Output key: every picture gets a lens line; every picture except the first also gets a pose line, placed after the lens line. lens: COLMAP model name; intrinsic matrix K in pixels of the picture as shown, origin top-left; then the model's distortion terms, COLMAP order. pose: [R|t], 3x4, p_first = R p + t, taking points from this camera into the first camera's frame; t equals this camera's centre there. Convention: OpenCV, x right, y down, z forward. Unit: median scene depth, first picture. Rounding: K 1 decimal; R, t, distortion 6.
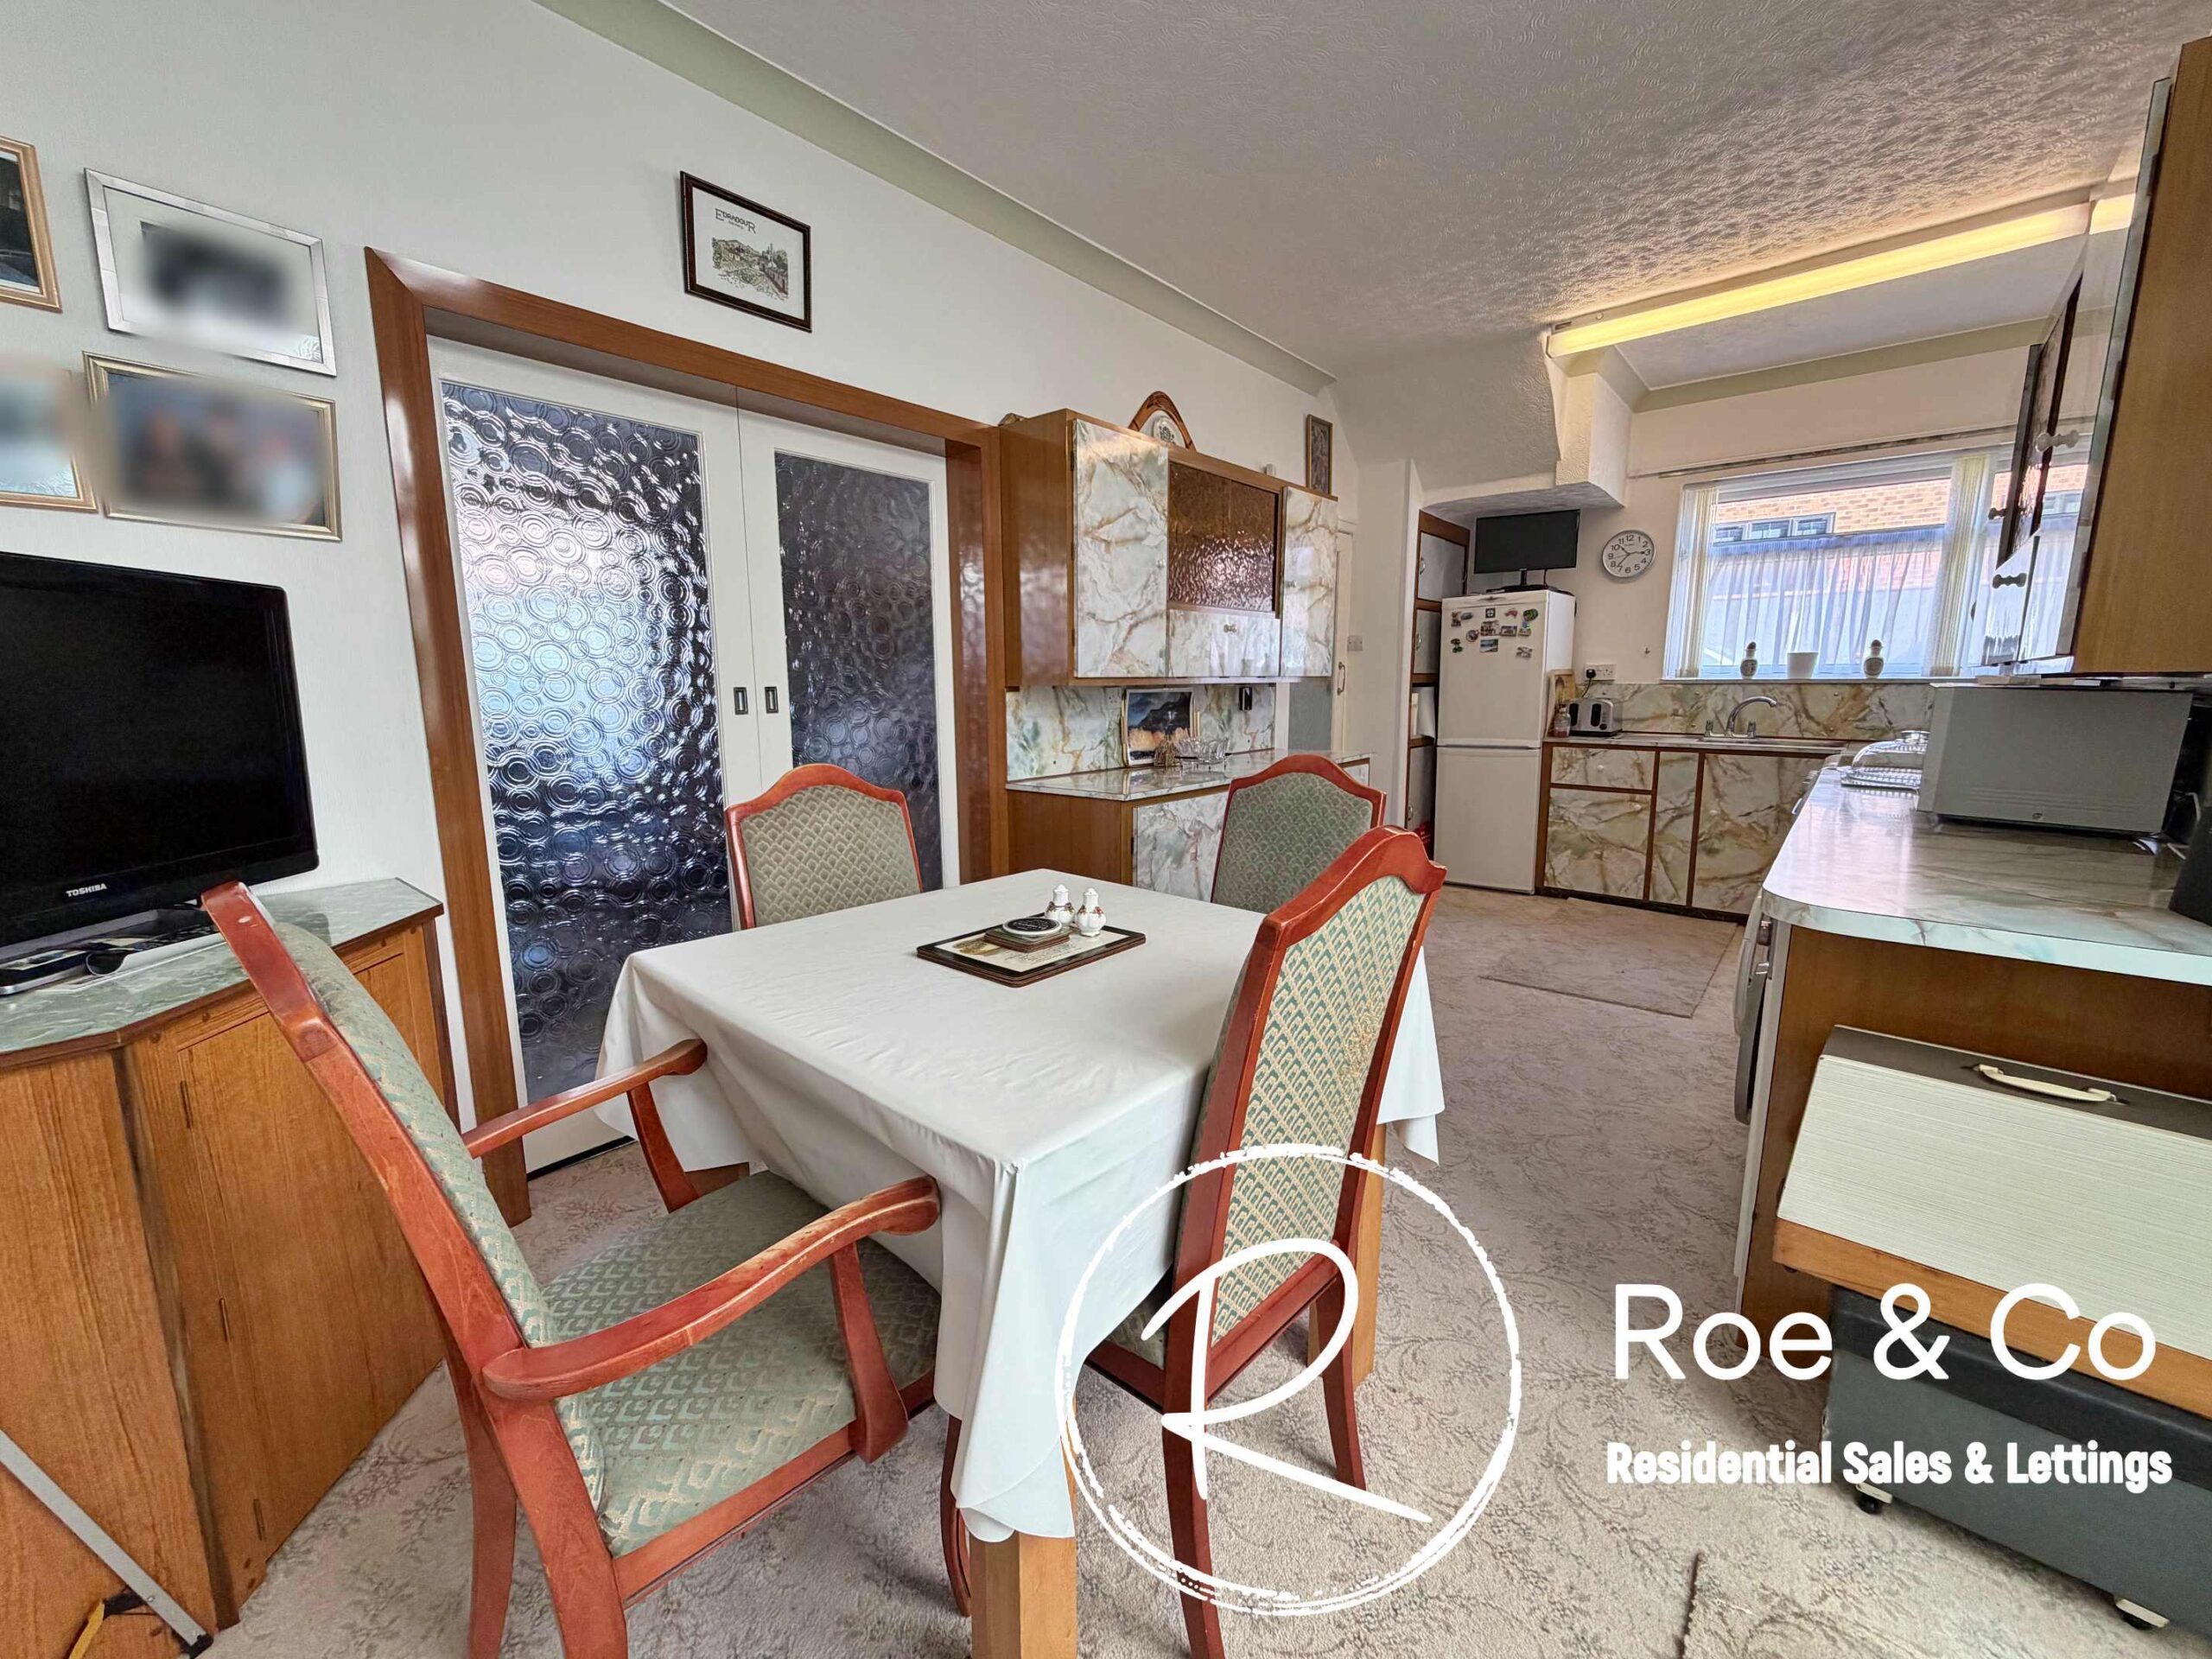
lens RADIAL K [[878.2, 0, 1099.6], [0, 878.2, 829.0], [0, 0, 1]] dist [-0.000369, -0.000367]
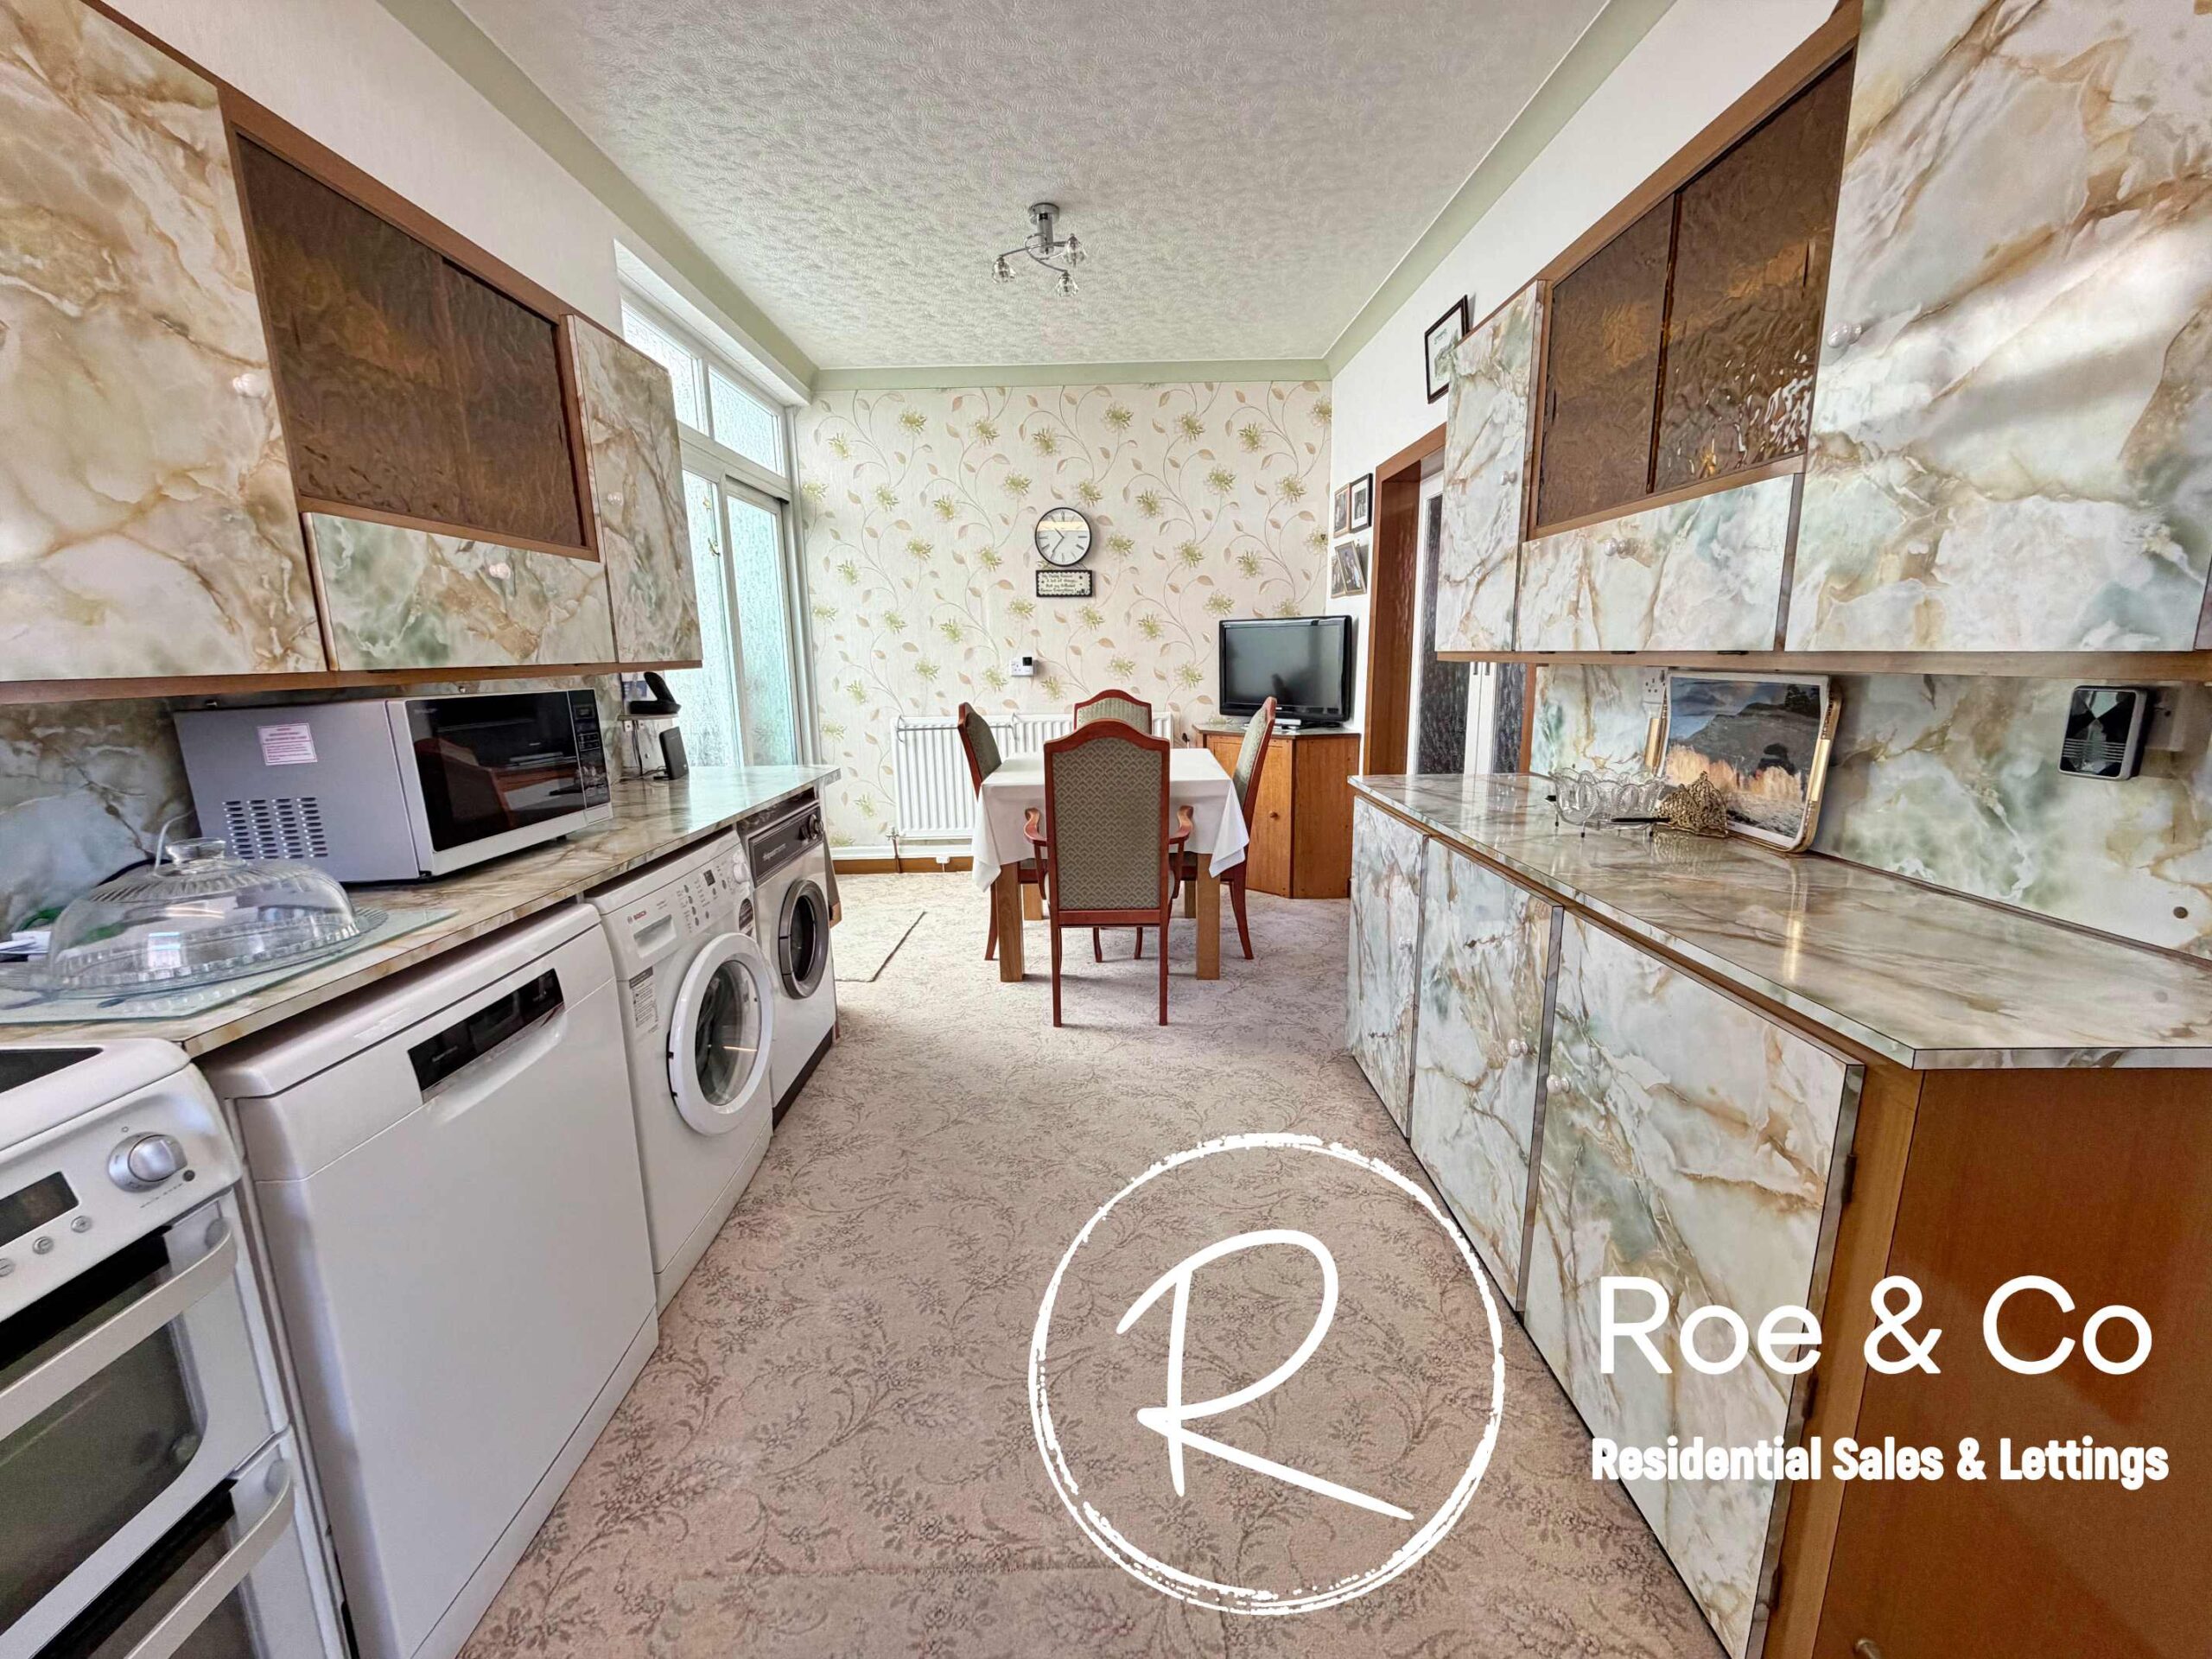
lens RADIAL K [[878.2, 0, 1099.6], [0, 878.2, 829.0], [0, 0, 1]] dist [-0.000369, -0.000367]
pose [[-0.752310, 0.153068, -0.640781, 0.519236], [-0.084879, 0.942009, 0.324677, -0.165890], [0.653319, 0.298647, -0.695690, 0.914361]]
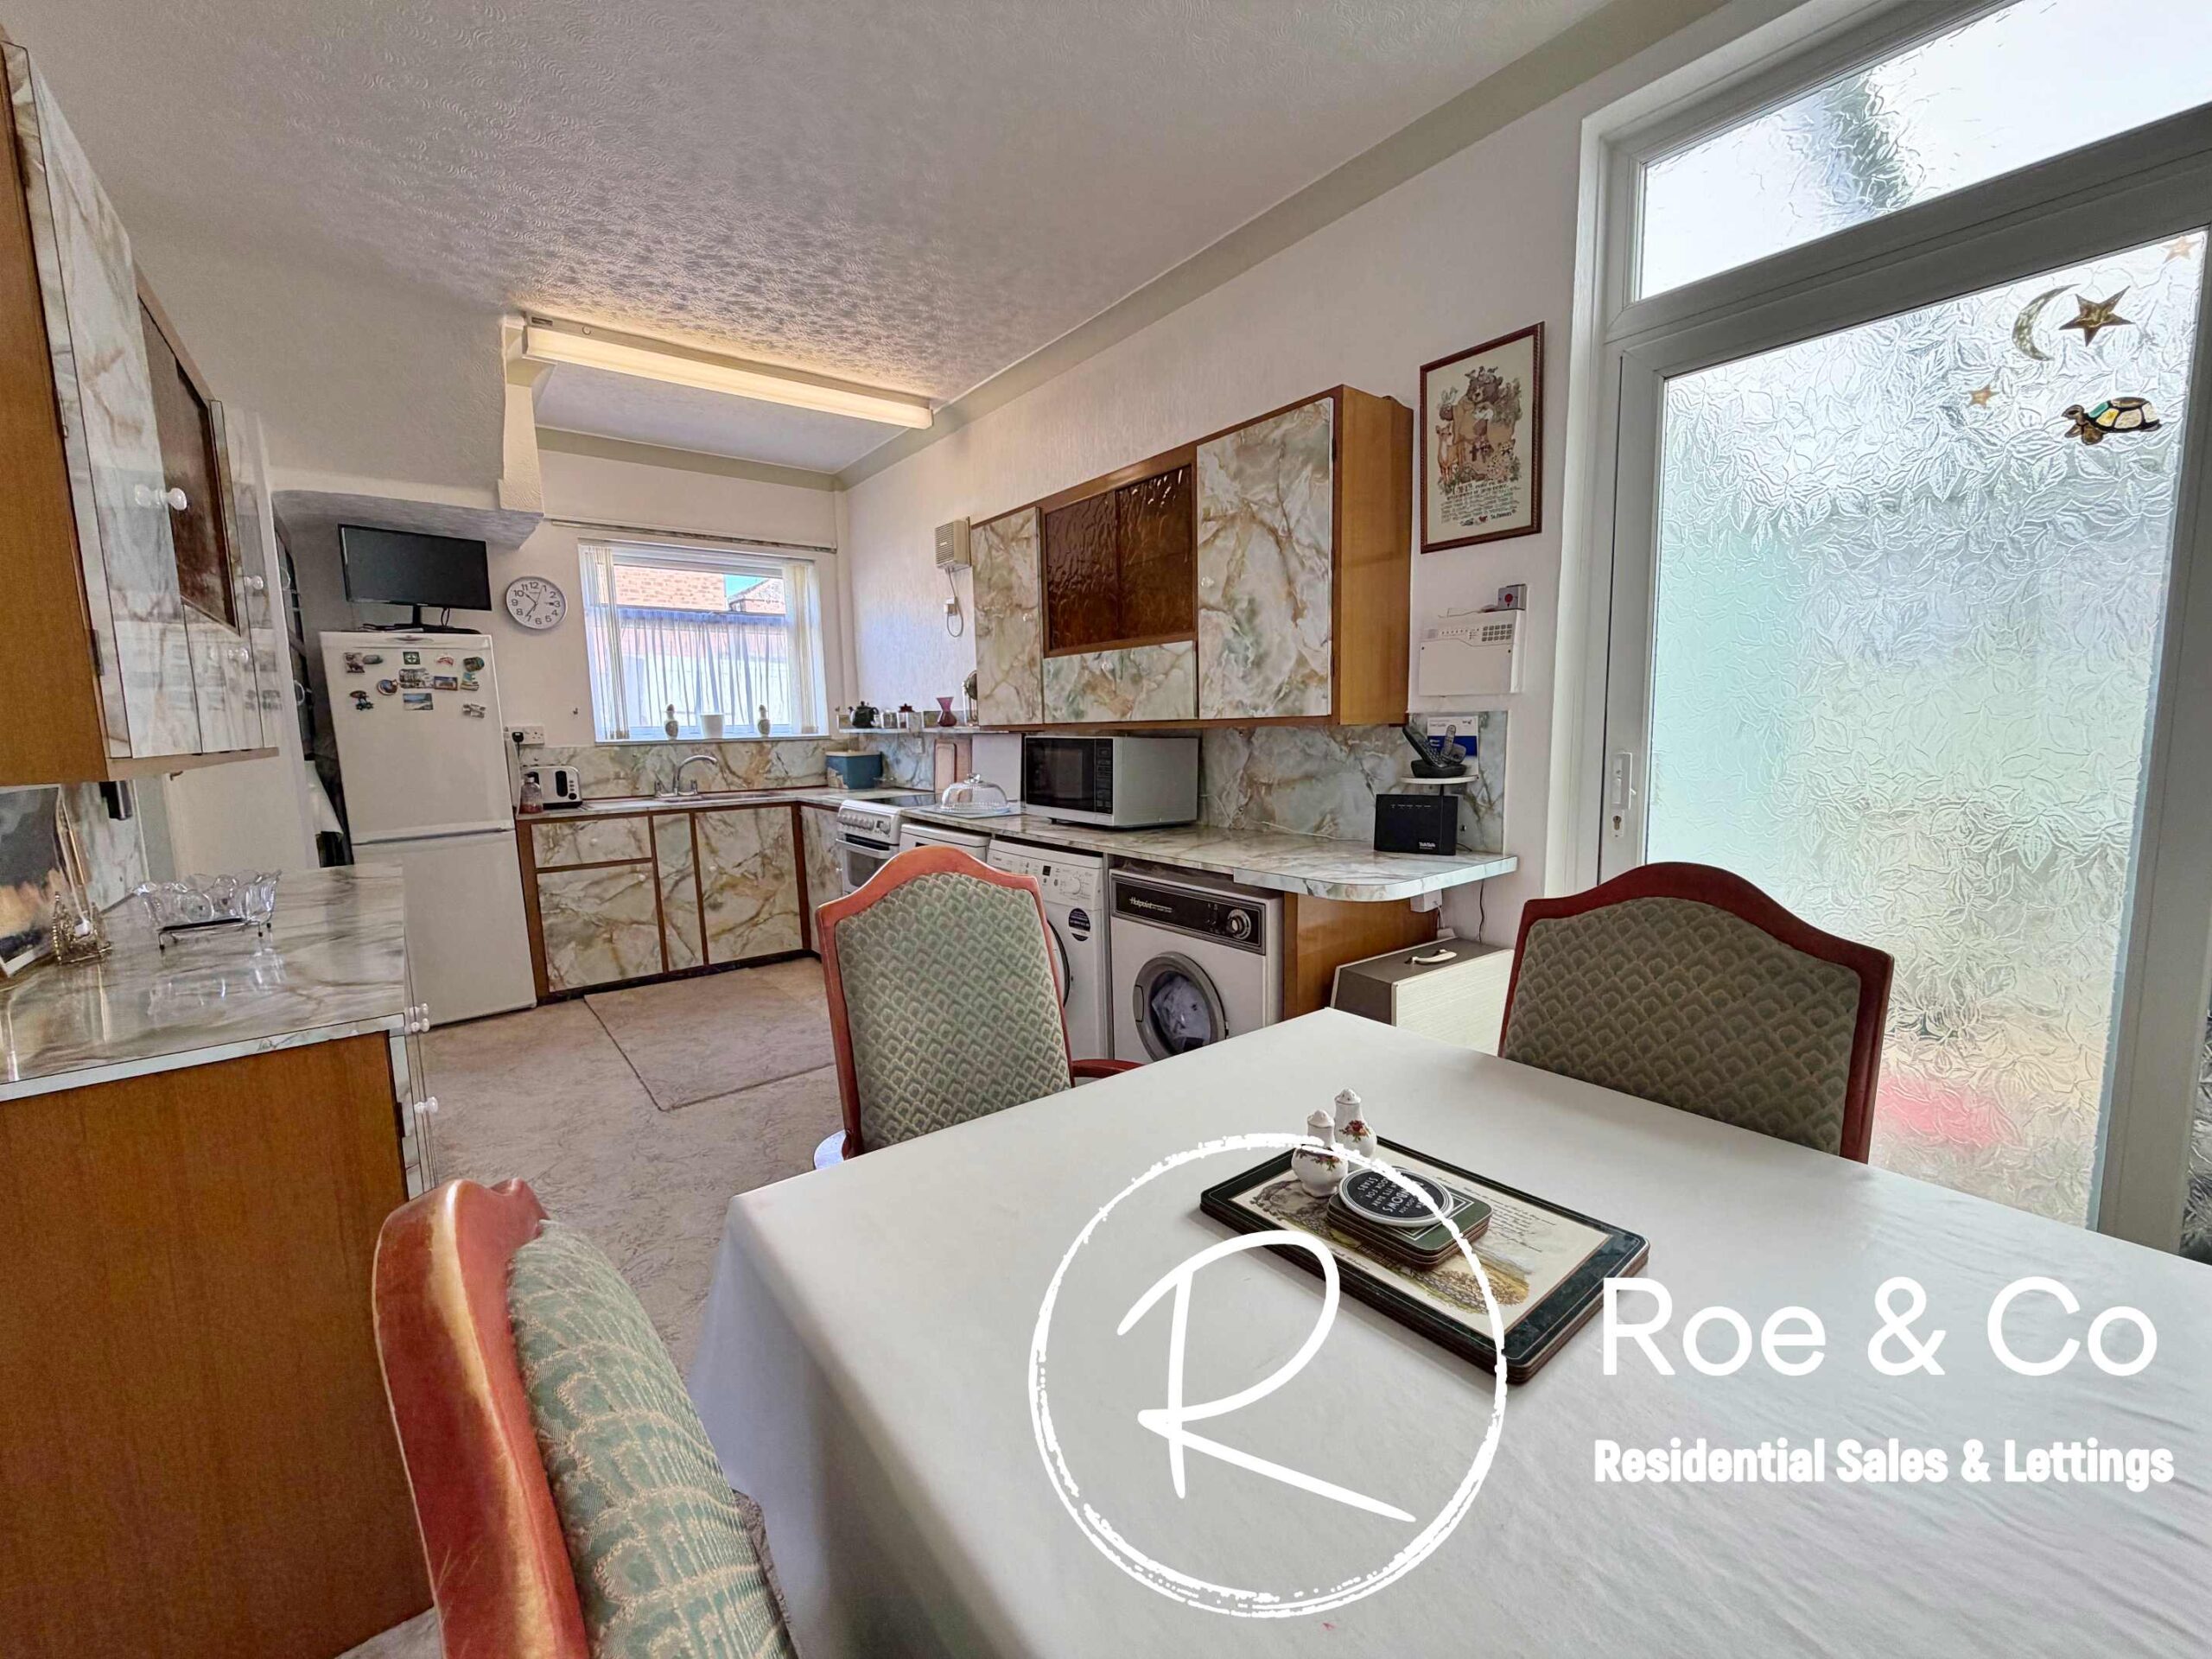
lens RADIAL K [[878.2, 0, 1099.6], [0, 878.2, 829.0], [0, 0, 1]] dist [-0.000369, -0.000367]
pose [[0.185231, -0.117139, 0.975689, -0.199577], [0.186009, 0.979101, 0.082235, -0.061554], [-0.964930, 0.166254, 0.203148, 0.335077]]
